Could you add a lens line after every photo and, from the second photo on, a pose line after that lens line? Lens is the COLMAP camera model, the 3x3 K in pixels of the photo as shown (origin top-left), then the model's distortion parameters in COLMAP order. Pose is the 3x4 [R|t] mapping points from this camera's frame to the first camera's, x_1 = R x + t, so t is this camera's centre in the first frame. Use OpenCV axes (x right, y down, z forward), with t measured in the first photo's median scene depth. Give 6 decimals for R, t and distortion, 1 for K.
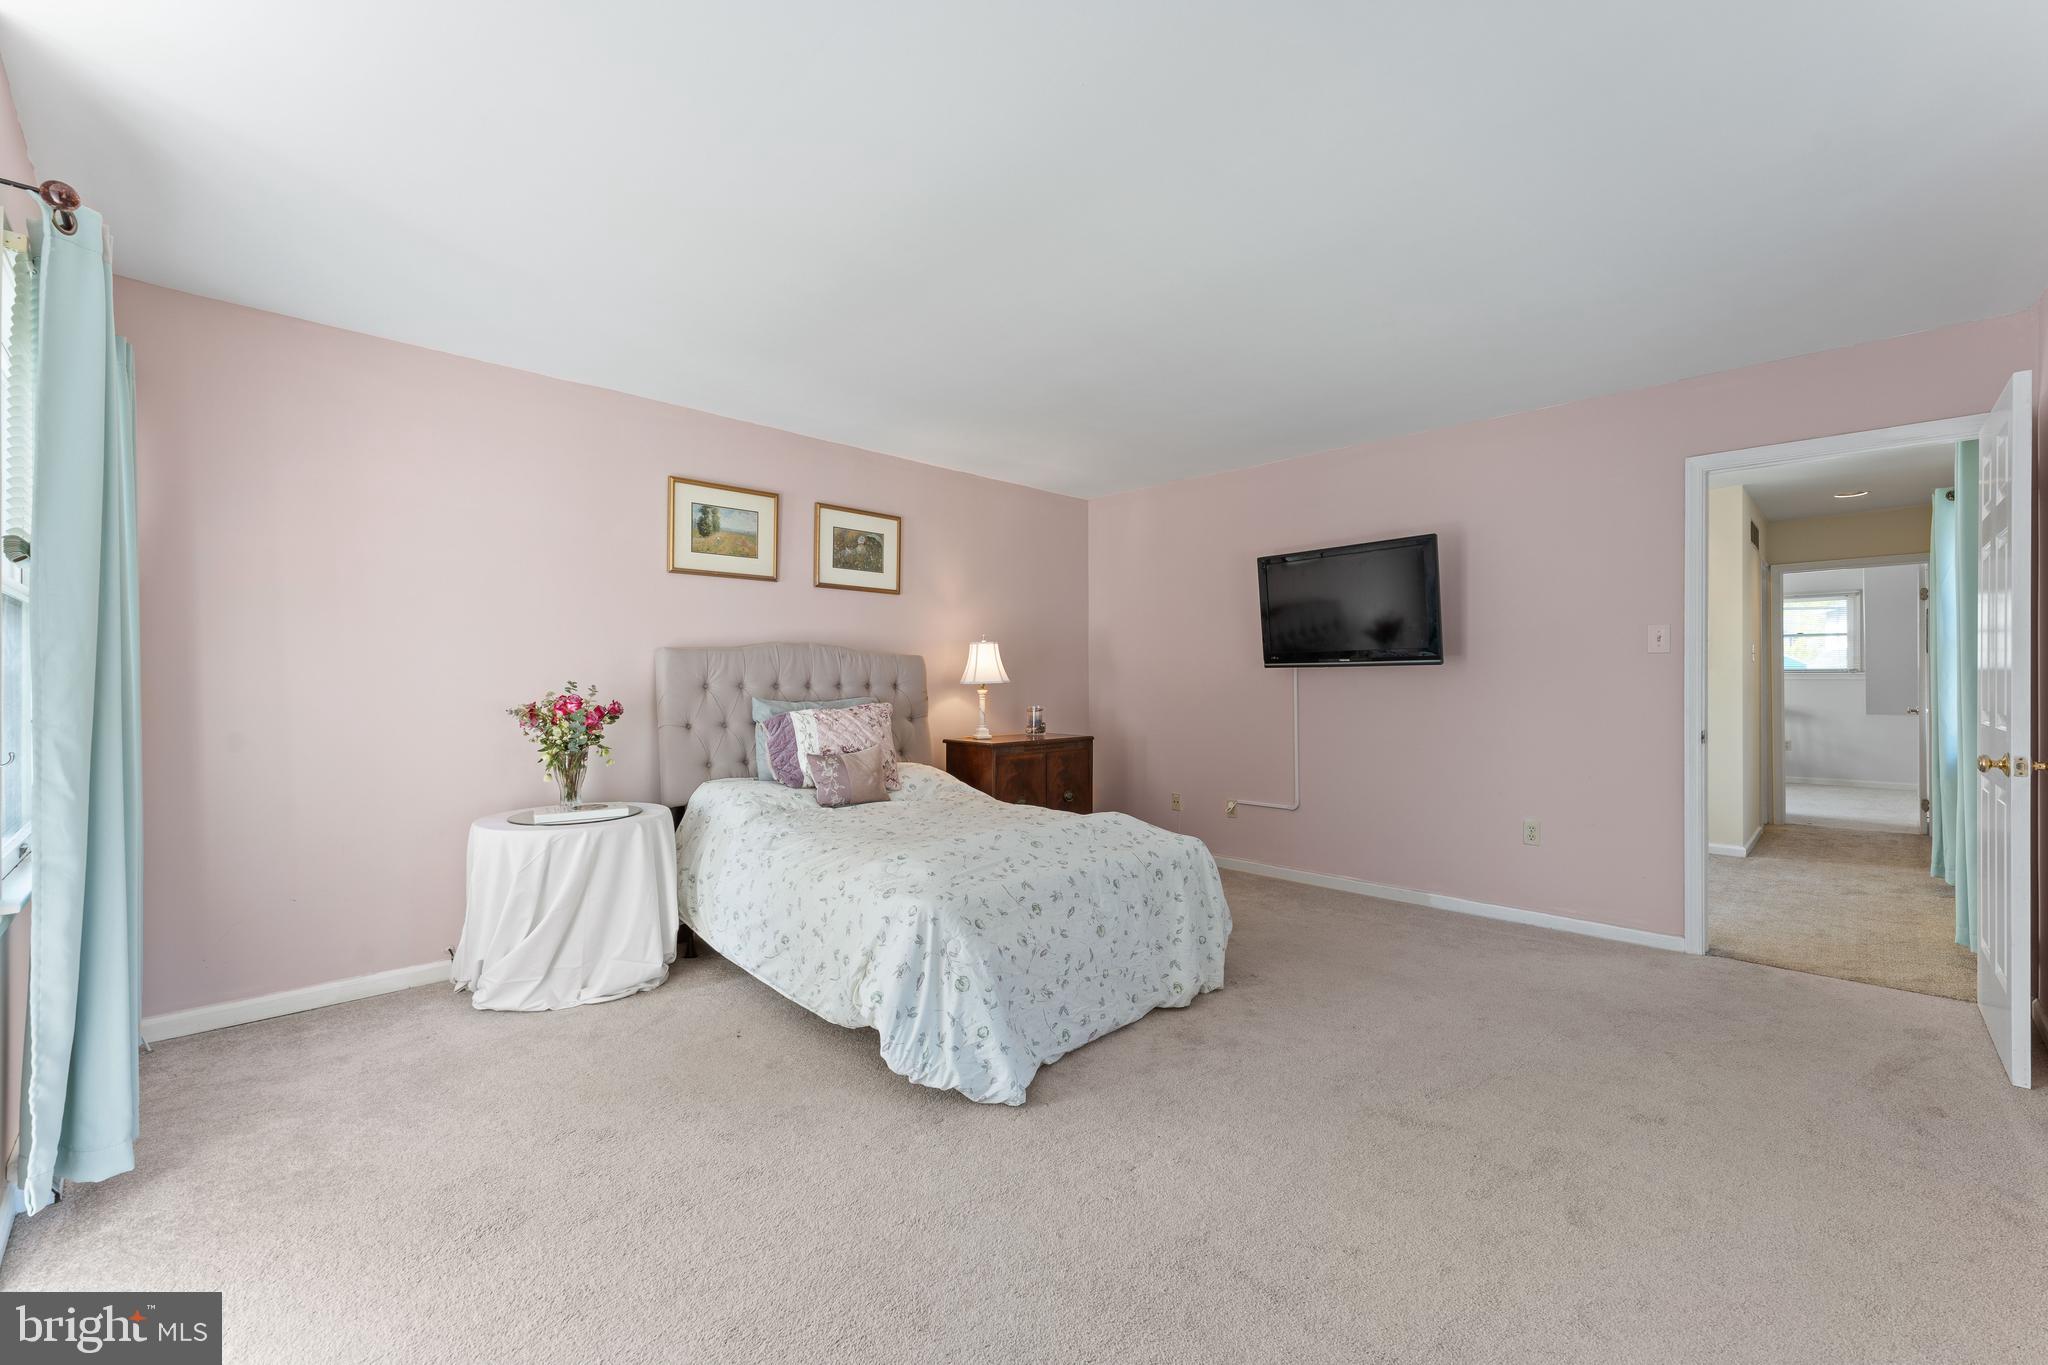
lens RADIAL K [[826.8, 0, 1034.4], [0, 826.8, 685.8], [0, 0, 1]] dist [-0.002145, 0.000259]
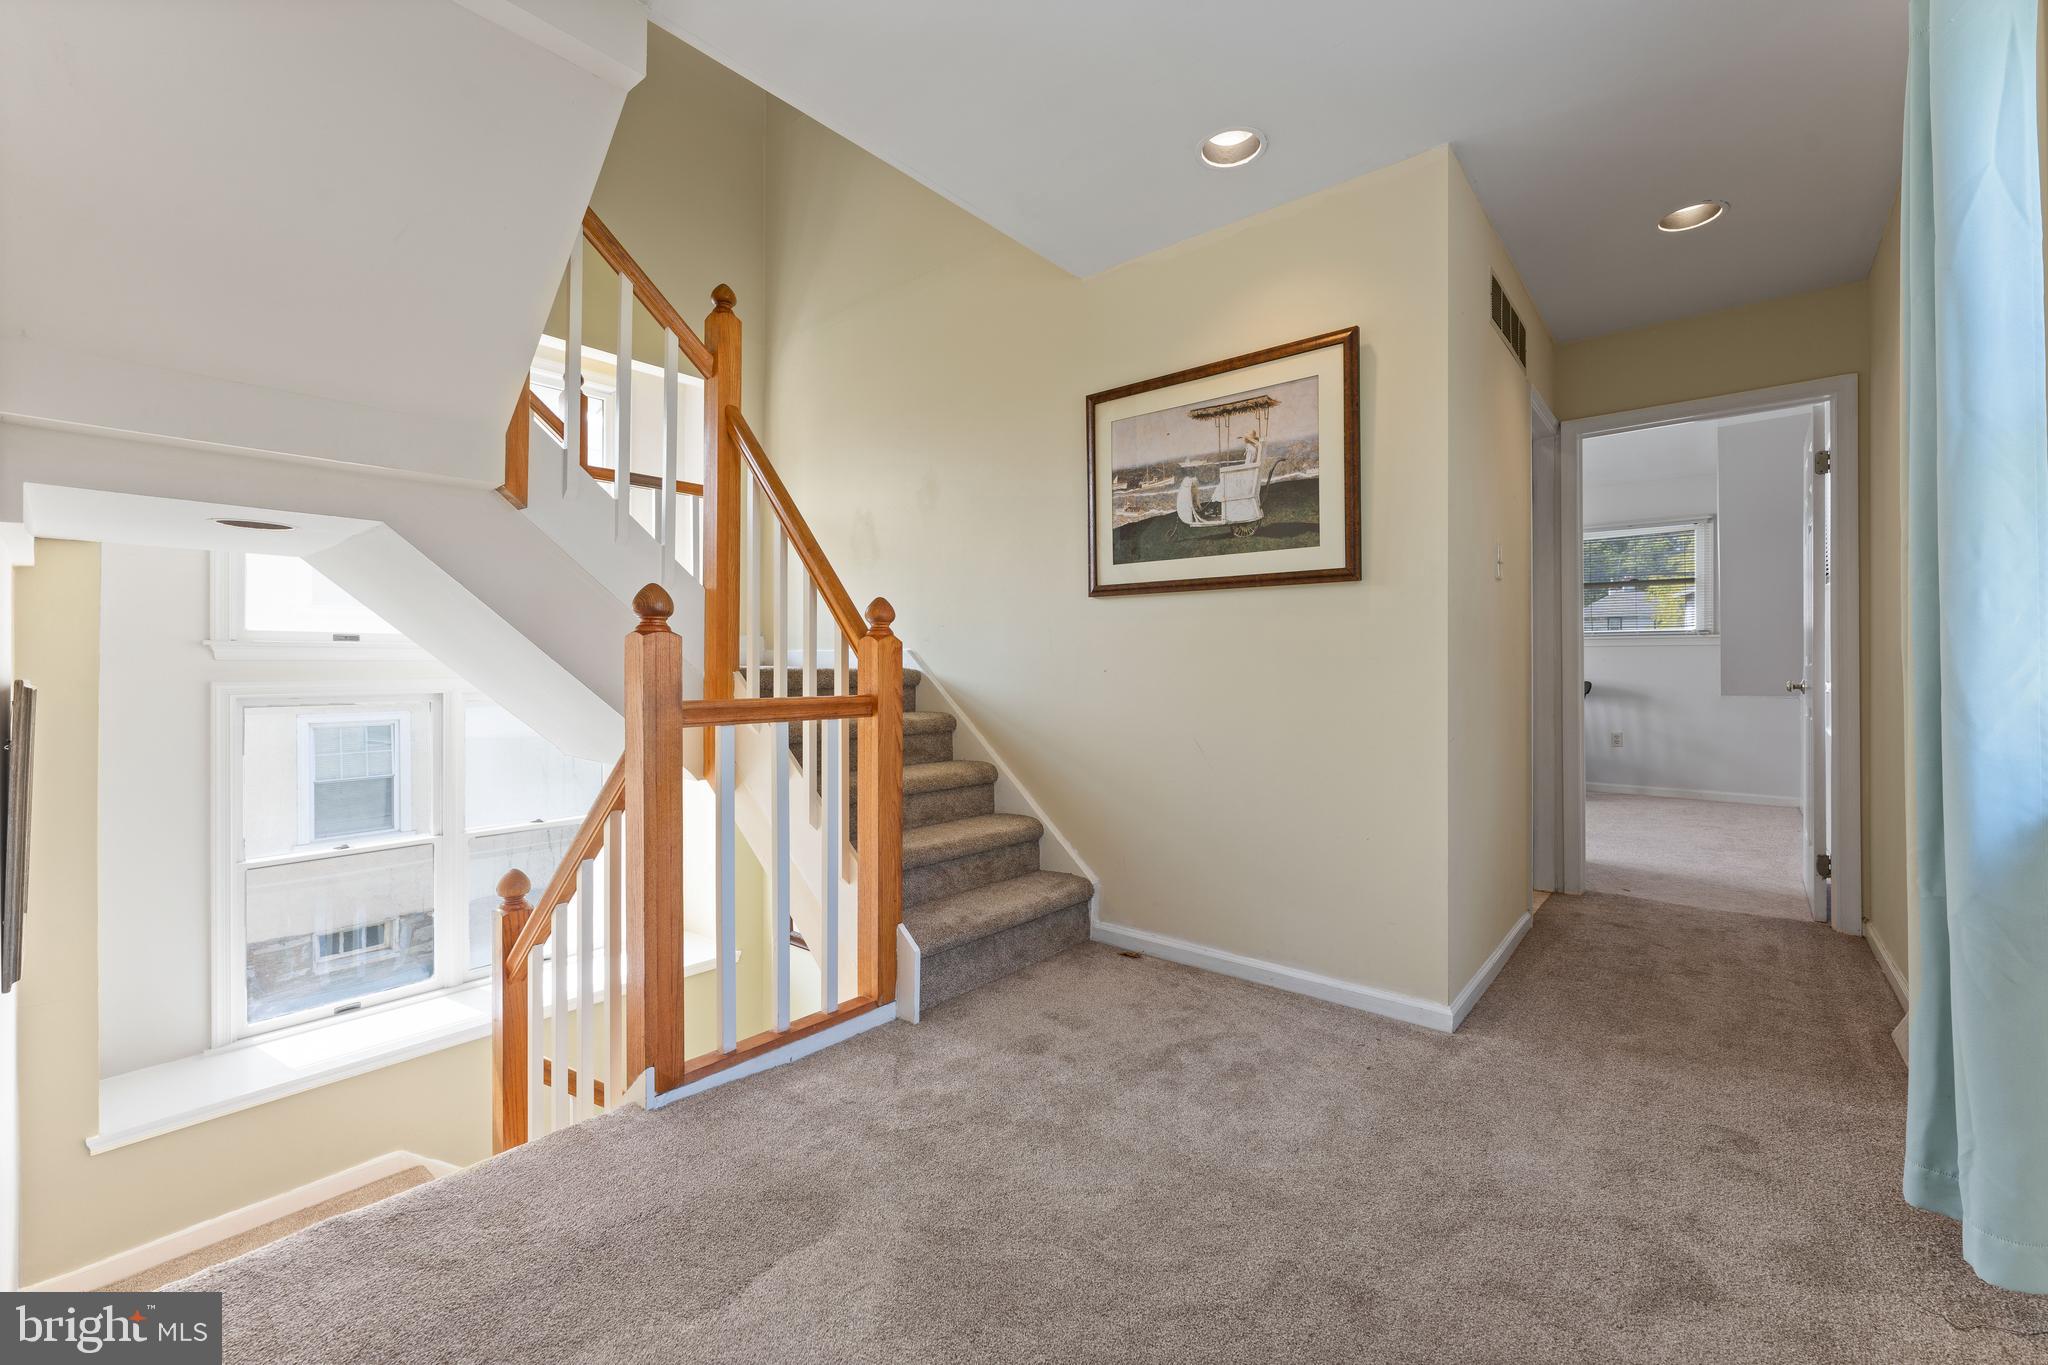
lens RADIAL K [[826.8, 0, 1033.2], [0, 826.8, 666.4], [0, 0, 1]] dist [-0.002145, 0.000259]
pose [[0.995636, 0.004073, 0.093234, 0.321277], [-0.003733, 0.999986, -0.003820, 0.013102], [-0.093248, 0.003455, 0.995637, 0.317511]]
